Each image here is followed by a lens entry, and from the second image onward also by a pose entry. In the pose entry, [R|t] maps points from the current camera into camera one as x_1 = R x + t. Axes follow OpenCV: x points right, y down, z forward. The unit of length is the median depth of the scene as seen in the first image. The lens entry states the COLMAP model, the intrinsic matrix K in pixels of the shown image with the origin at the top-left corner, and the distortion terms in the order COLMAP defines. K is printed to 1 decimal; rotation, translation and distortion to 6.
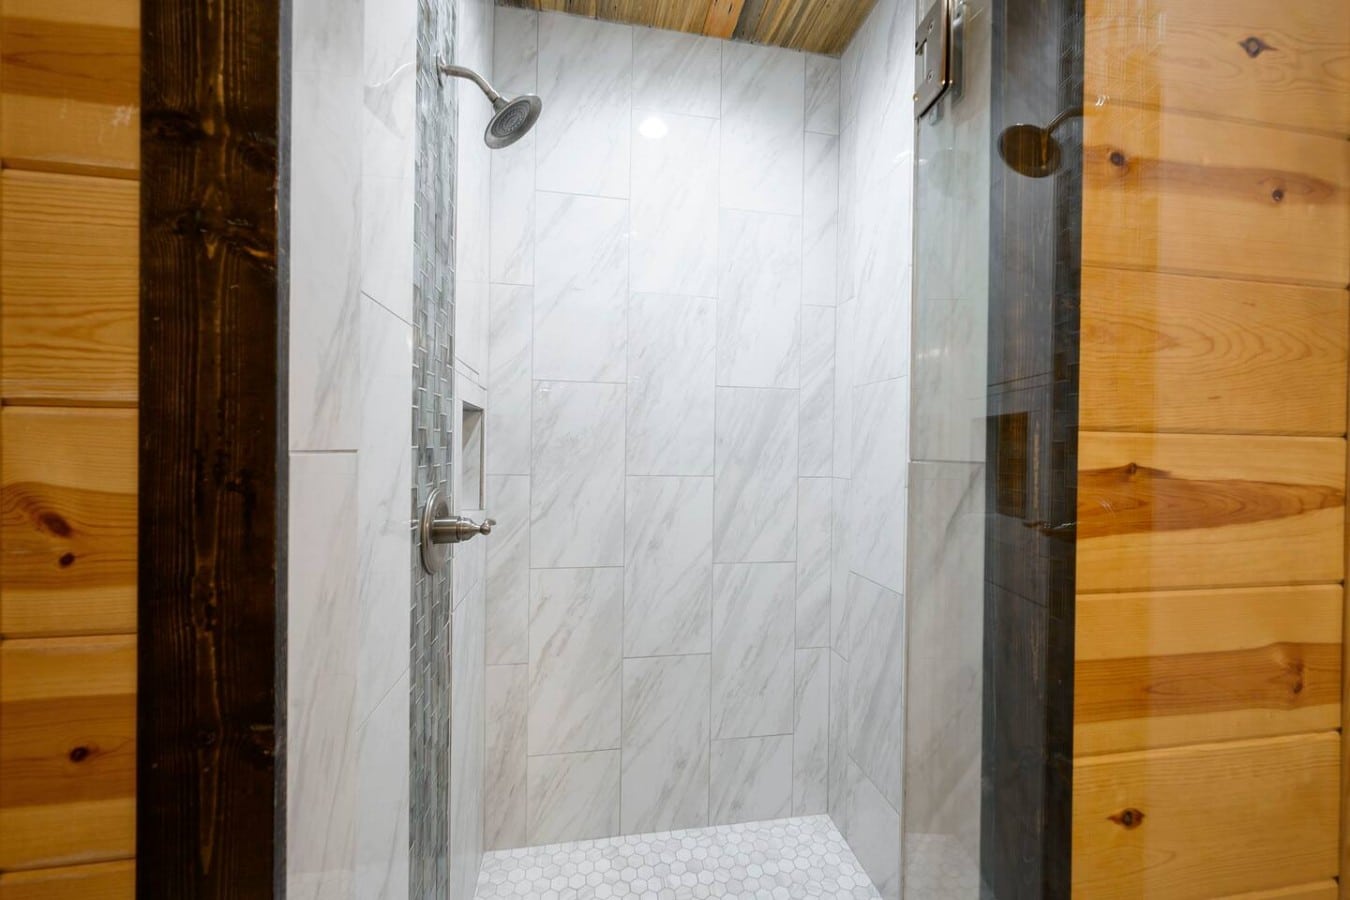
lens RADIAL K [[531.9, 0, 675.0], [0, 531.9, 450.0], [0, 0, 1]] dist [0.000249, 0.000088]
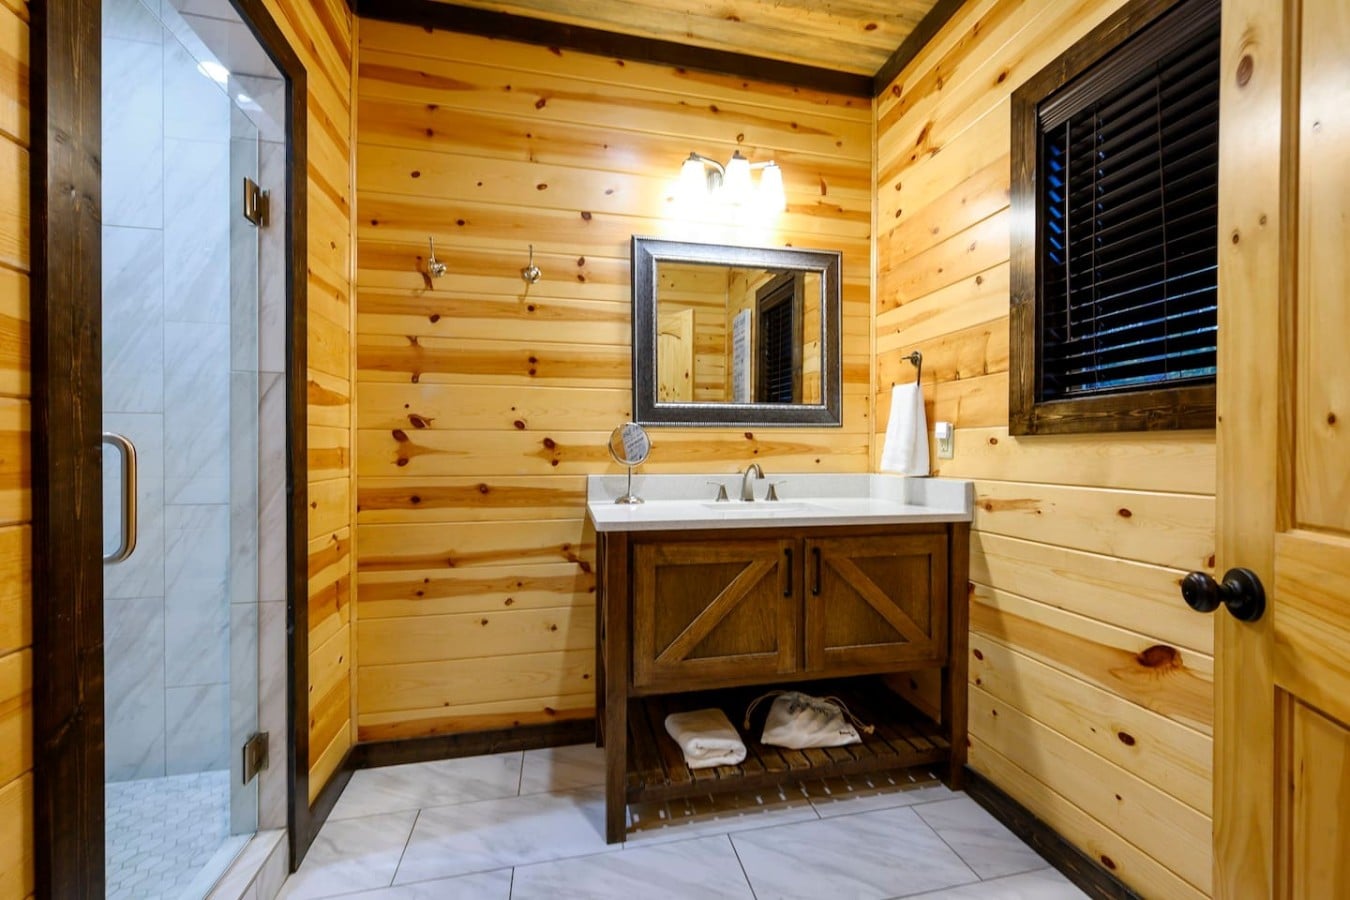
lens RADIAL K [[531.9, 0, 675.0], [0, 531.9, 450.0], [0, 0, 1]] dist [0.000249, 0.000088]
pose [[-0.035588, -0.012165, 0.999293, -2.953118], [0.005449, 0.999909, 0.012367, 0.523286], [-0.999352, 0.005886, -0.035518, -1.168311]]
